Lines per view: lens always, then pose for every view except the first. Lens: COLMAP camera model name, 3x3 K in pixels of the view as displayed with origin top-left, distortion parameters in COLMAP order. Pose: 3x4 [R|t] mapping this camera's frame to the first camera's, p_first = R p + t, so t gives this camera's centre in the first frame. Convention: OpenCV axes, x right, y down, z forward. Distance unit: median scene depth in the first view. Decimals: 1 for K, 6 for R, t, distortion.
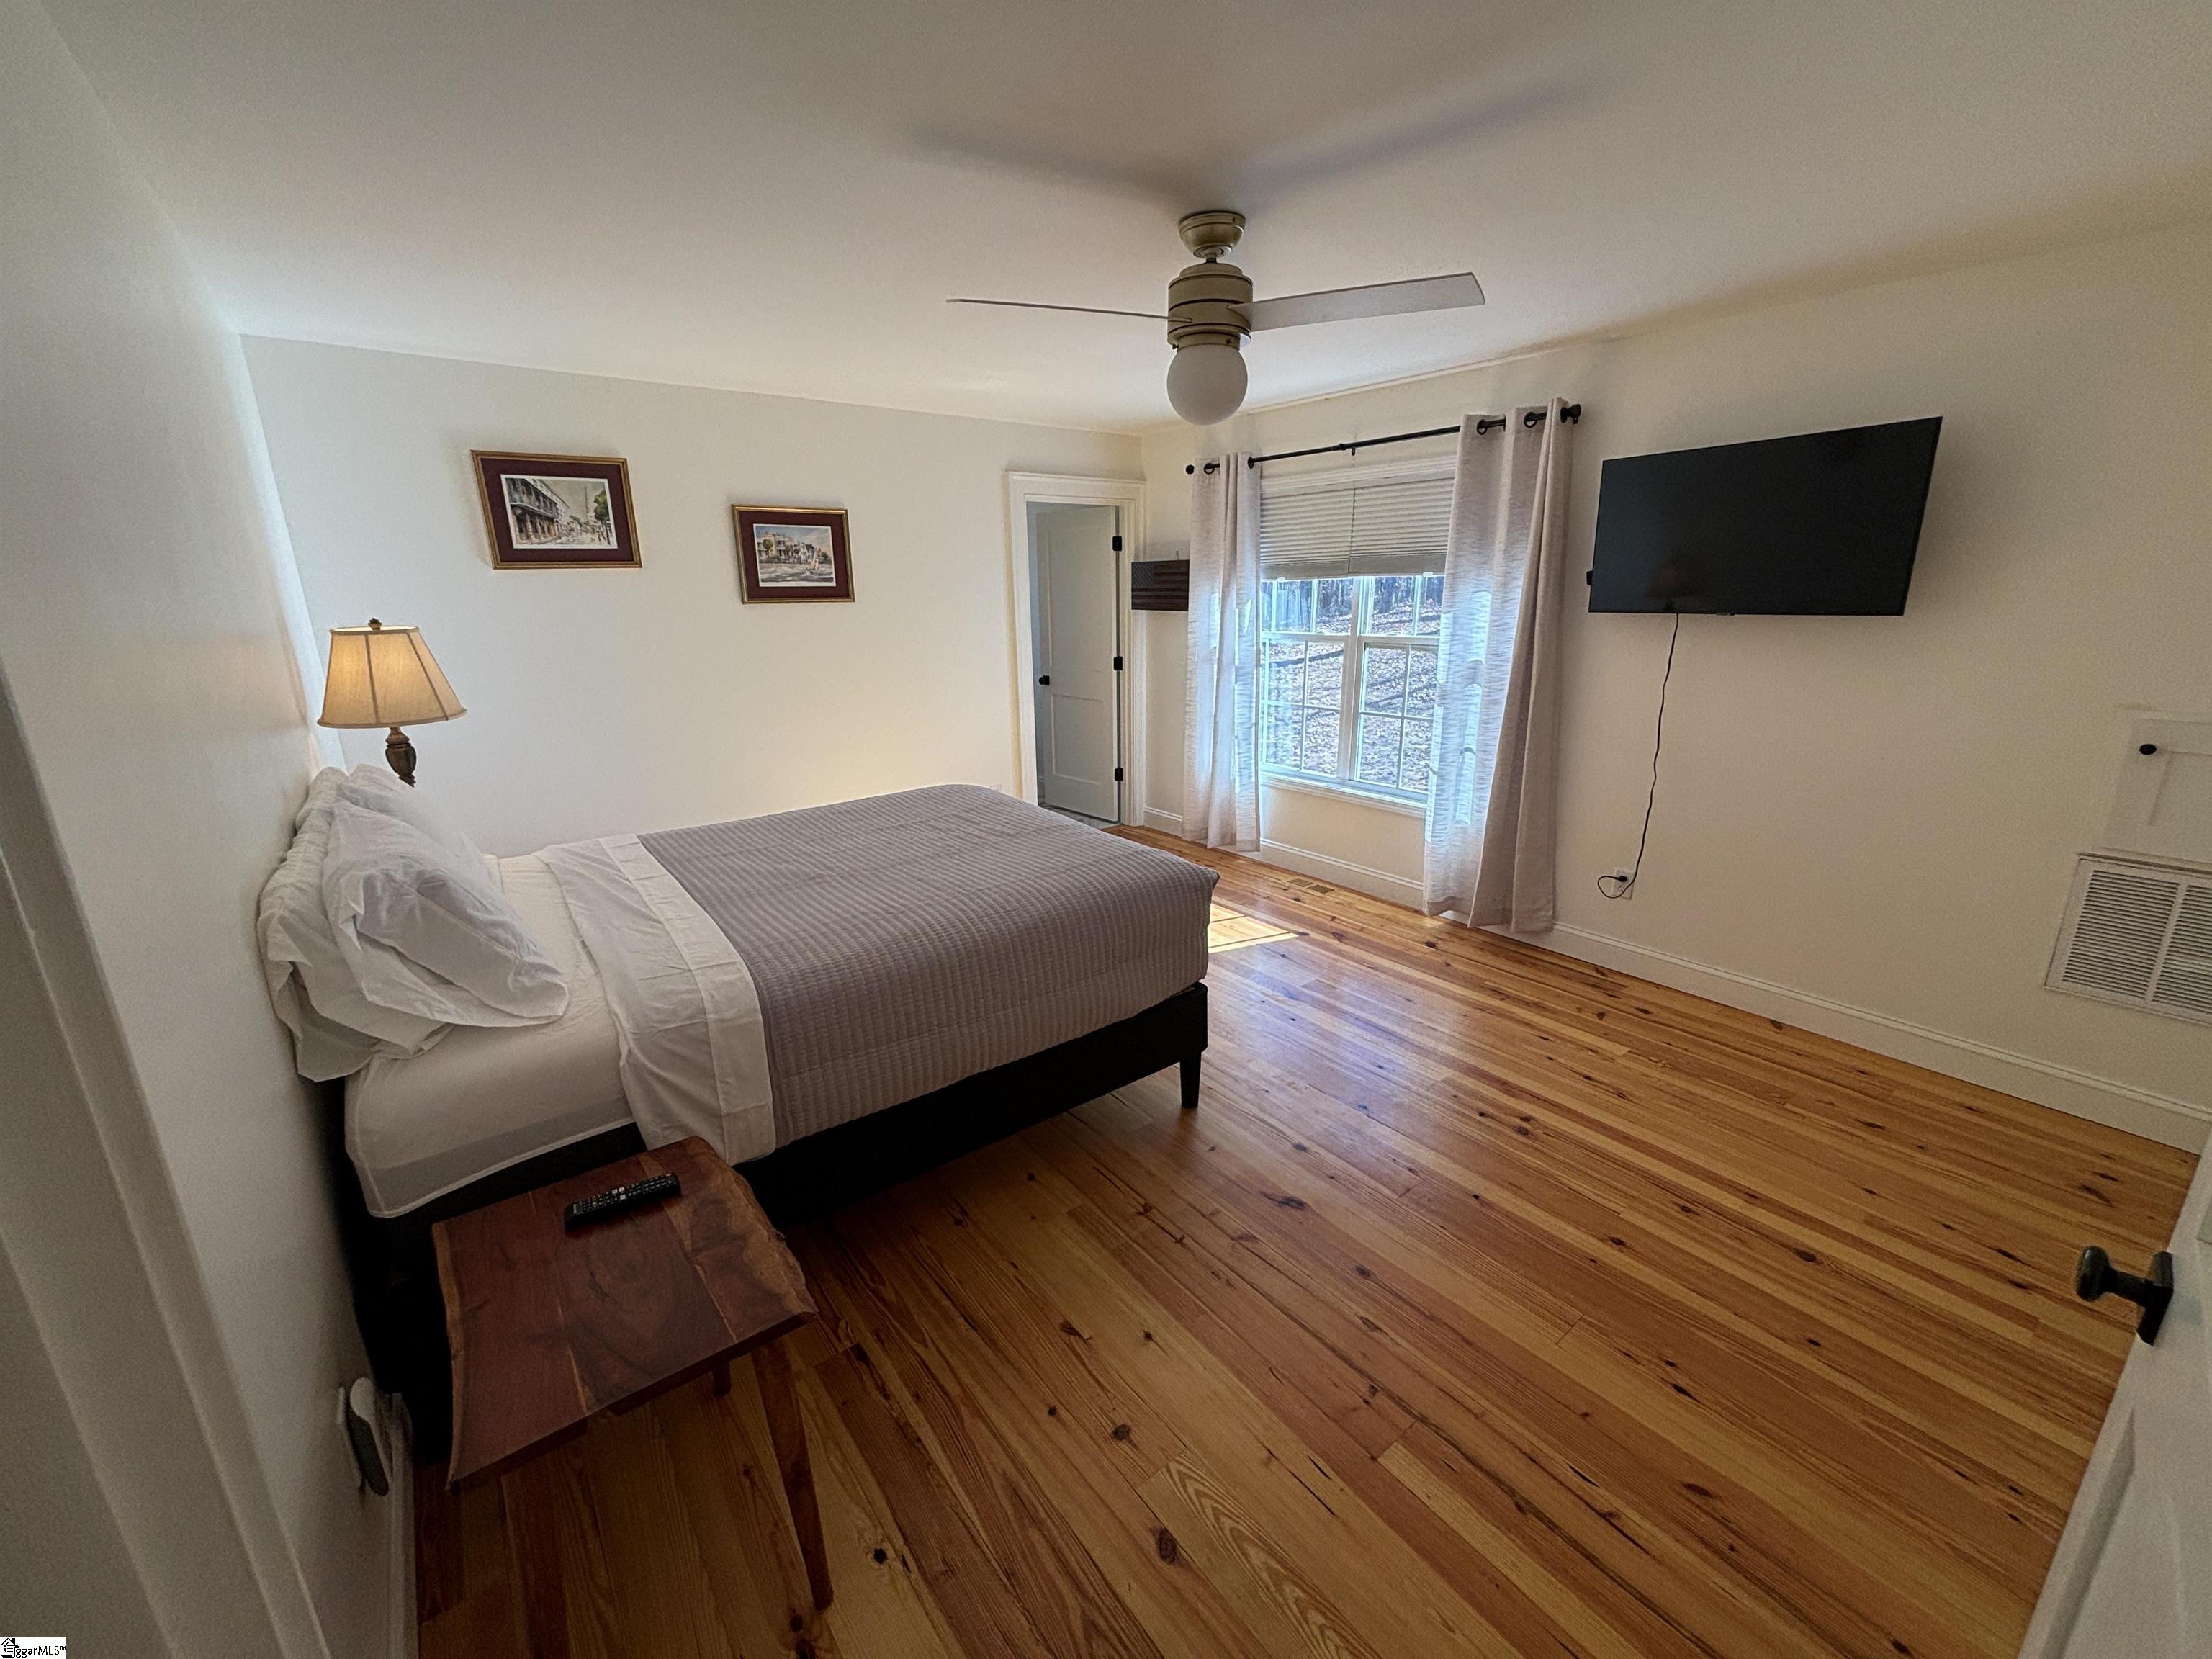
lens RADIAL K [[891.1, 0, 1106.0], [0, 891.1, 828.8], [0, 0, 1]] dist [0.000228, 0.000112]
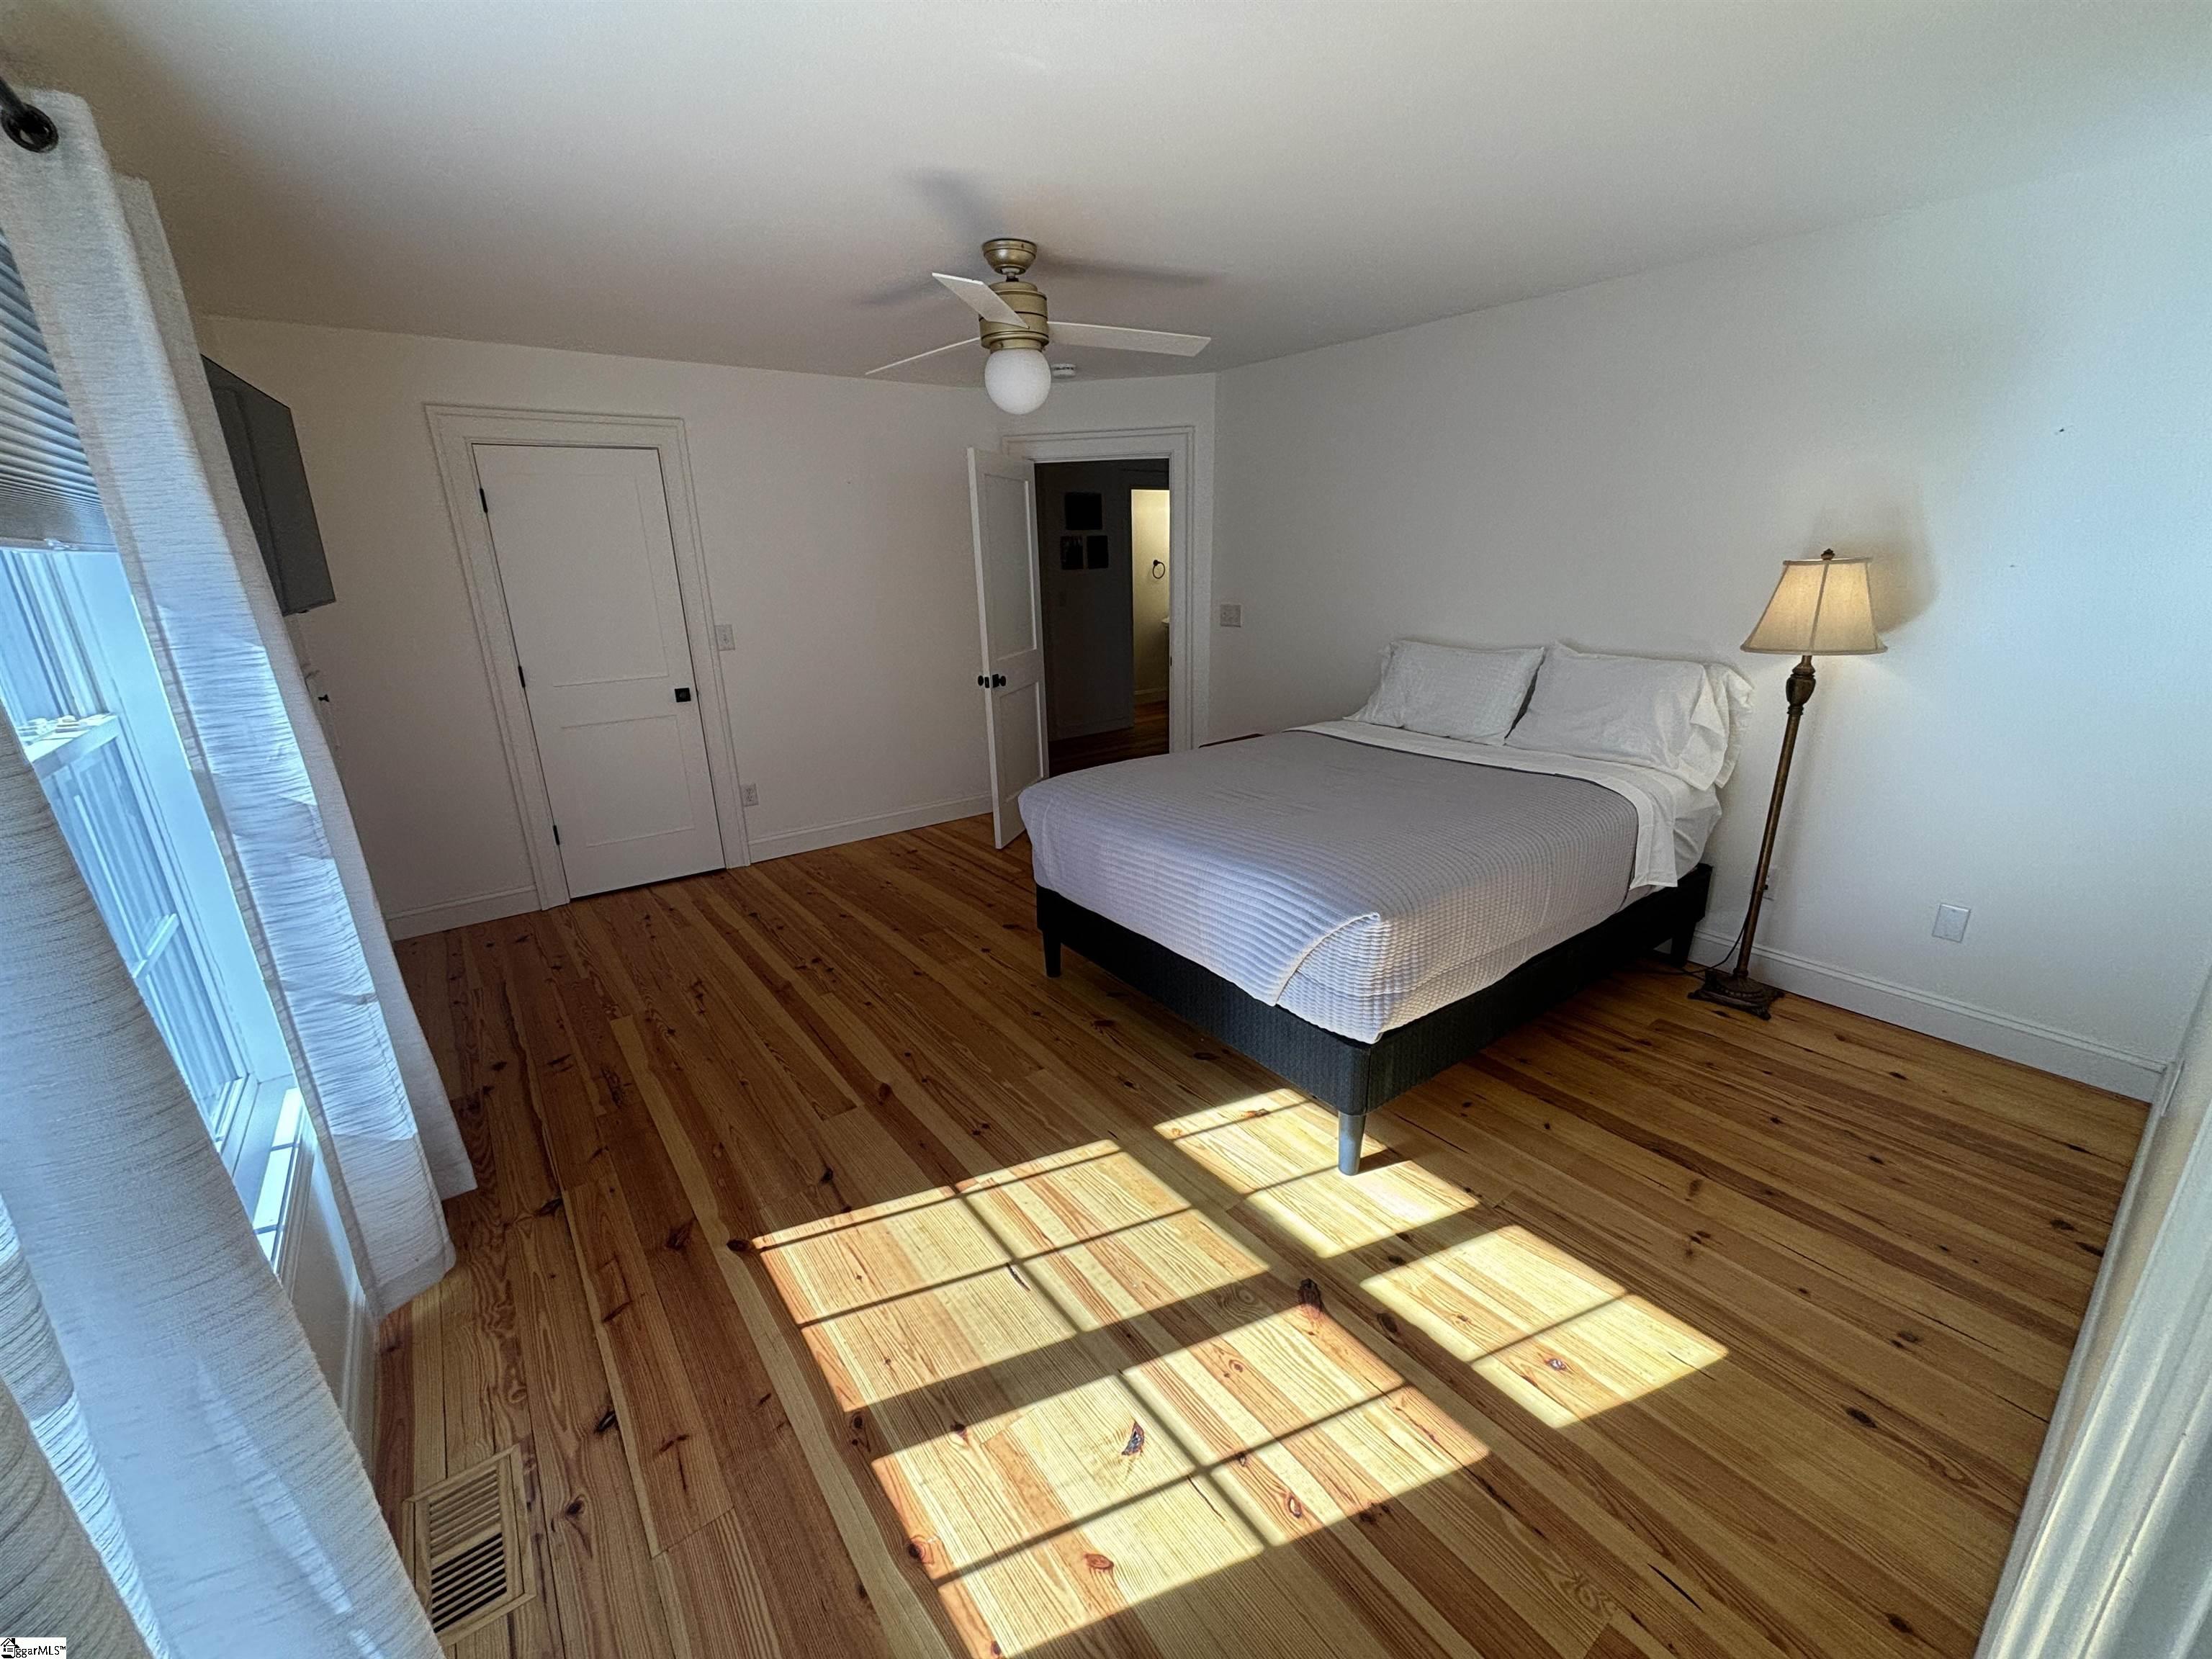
lens RADIAL K [[891.1, 0, 1109.2], [0, 891.1, 819.9], [0, 0, 1]] dist [0.000228, 0.000112]
pose [[-0.999322, 0.030404, 0.020767, -0.010879], [0.036807, 0.839933, 0.541441, -0.556566], [-0.000981, 0.541838, -0.840482, 2.021140]]
